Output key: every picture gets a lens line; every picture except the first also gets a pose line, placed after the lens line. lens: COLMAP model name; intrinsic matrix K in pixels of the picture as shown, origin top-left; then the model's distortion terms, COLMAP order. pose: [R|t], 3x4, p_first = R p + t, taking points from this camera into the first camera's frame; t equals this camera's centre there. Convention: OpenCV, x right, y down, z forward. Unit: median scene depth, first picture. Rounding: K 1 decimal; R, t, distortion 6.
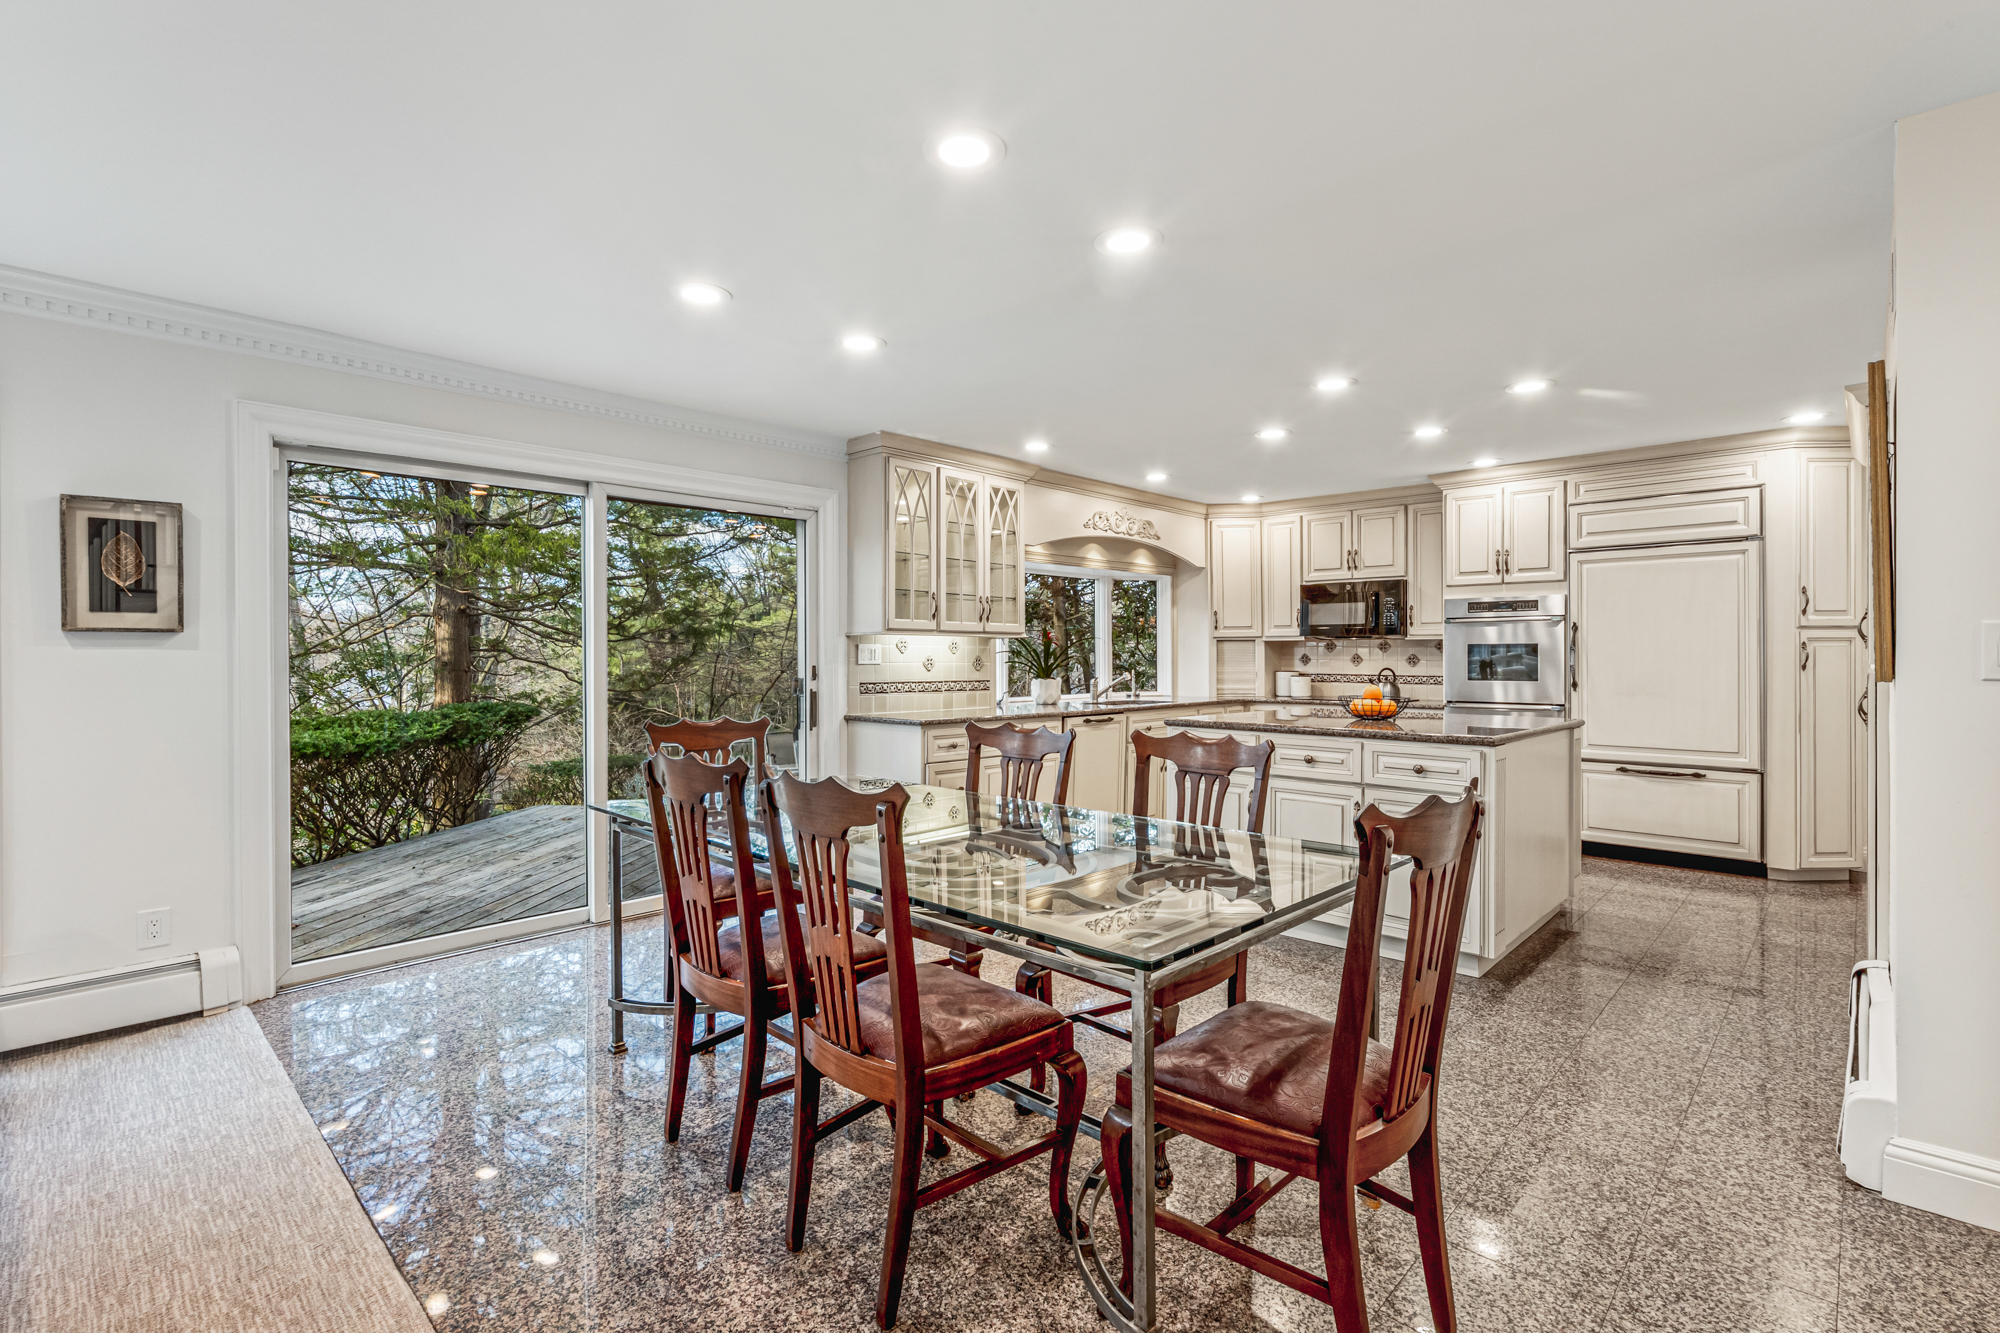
lens RADIAL K [[915.3, 0, 995.4], [0, 915.3, 664.8], [0, 0, 1]] dist [-0.007658, 0.003178]
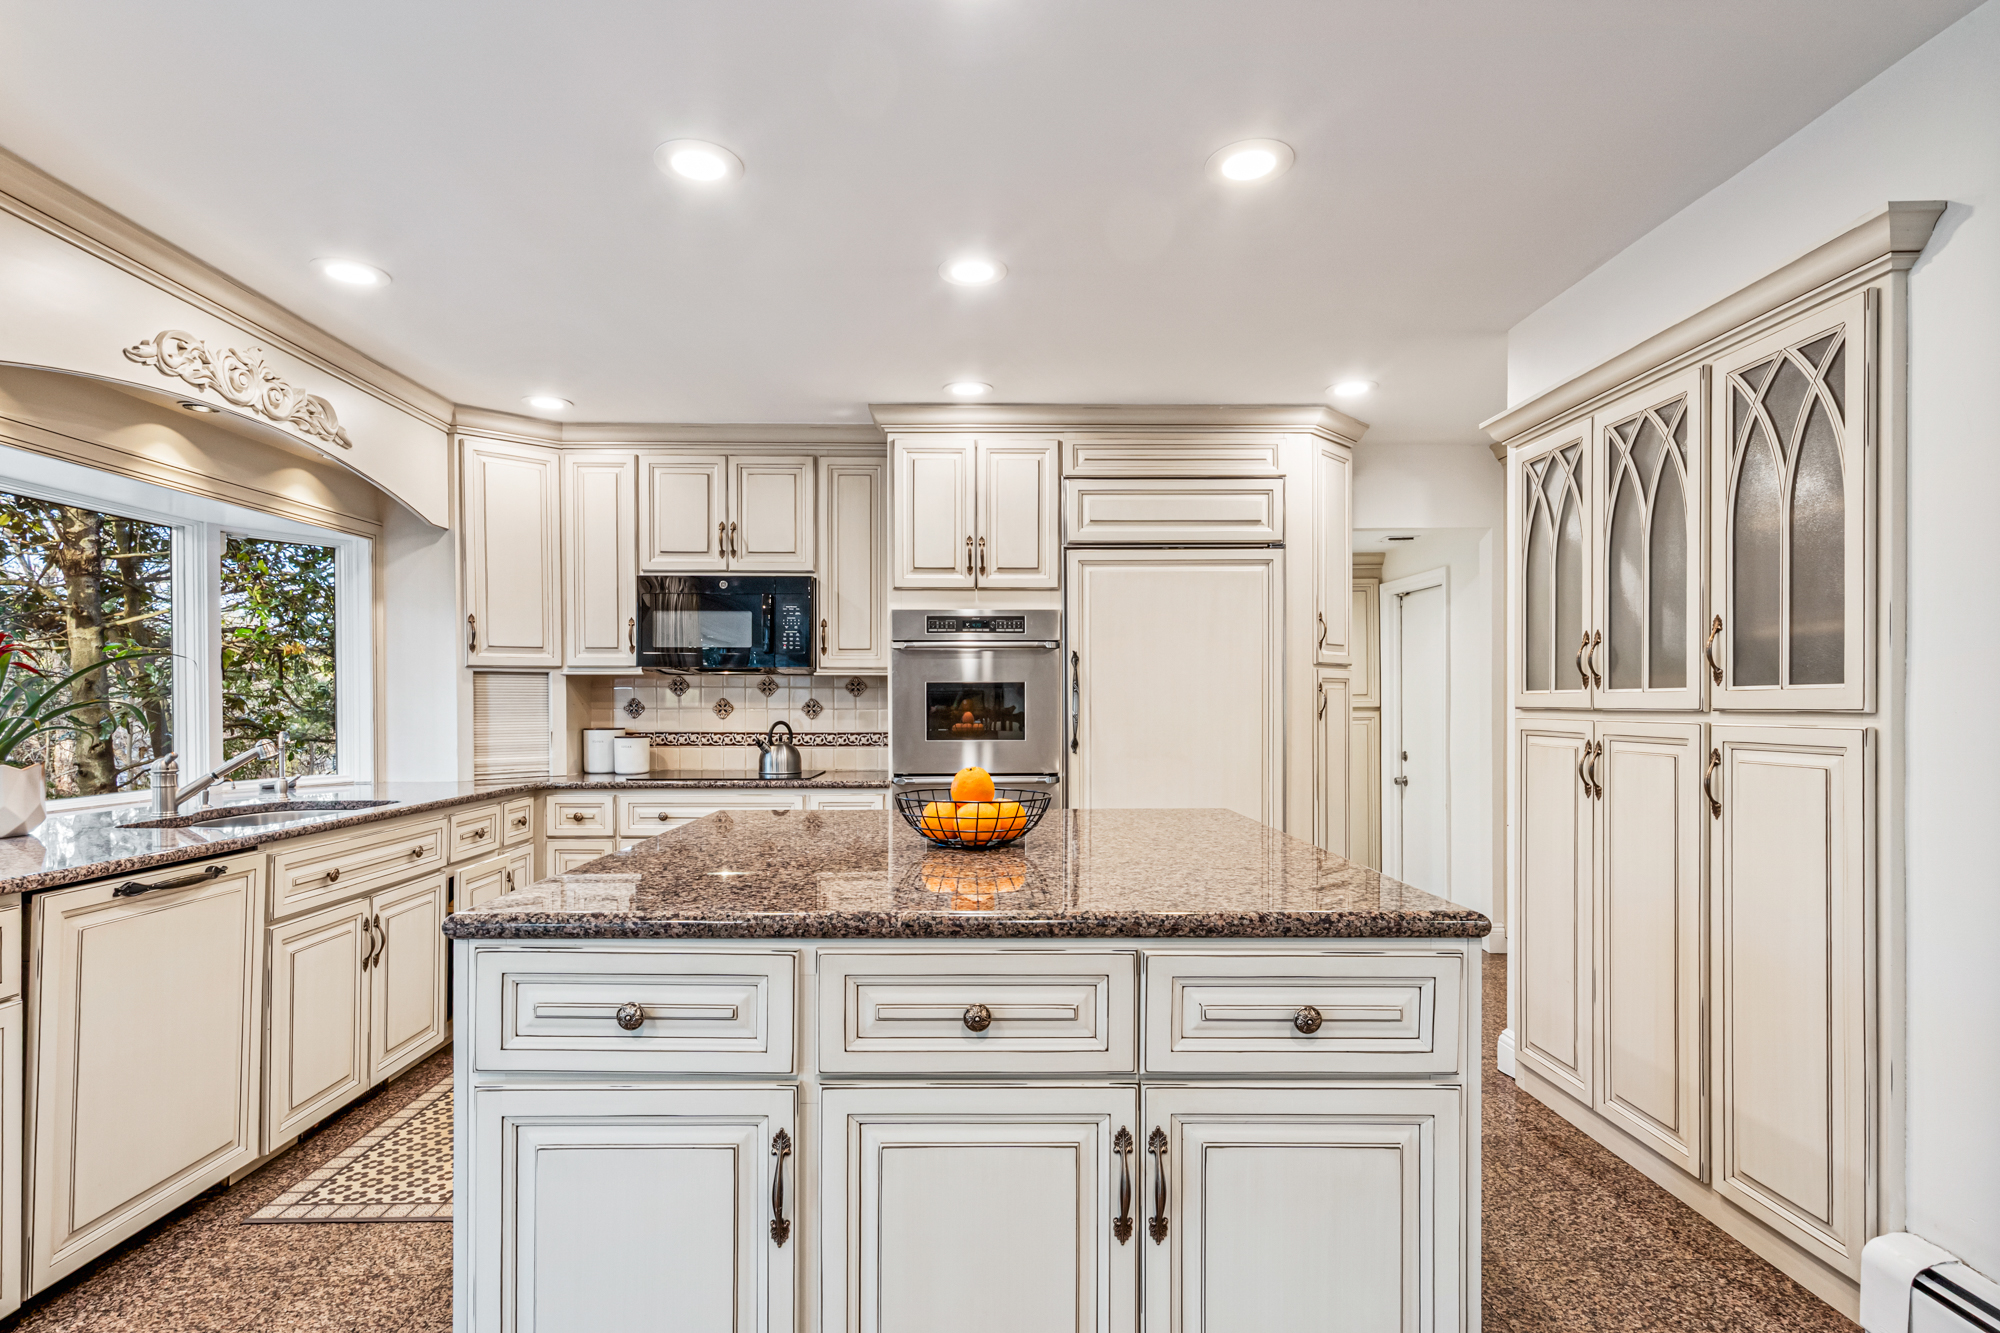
lens RADIAL K [[995.4, 0, 975.9], [0, 995.4, 704.0], [0, 0, 1]] dist [-0.000062, 0.000077]
pose [[0.715632, -0.000396, 0.698478, 0.057075], [0.007546, 0.999946, -0.007165, -0.002461], [-0.698437, 0.010398, 0.715596, 0.437227]]
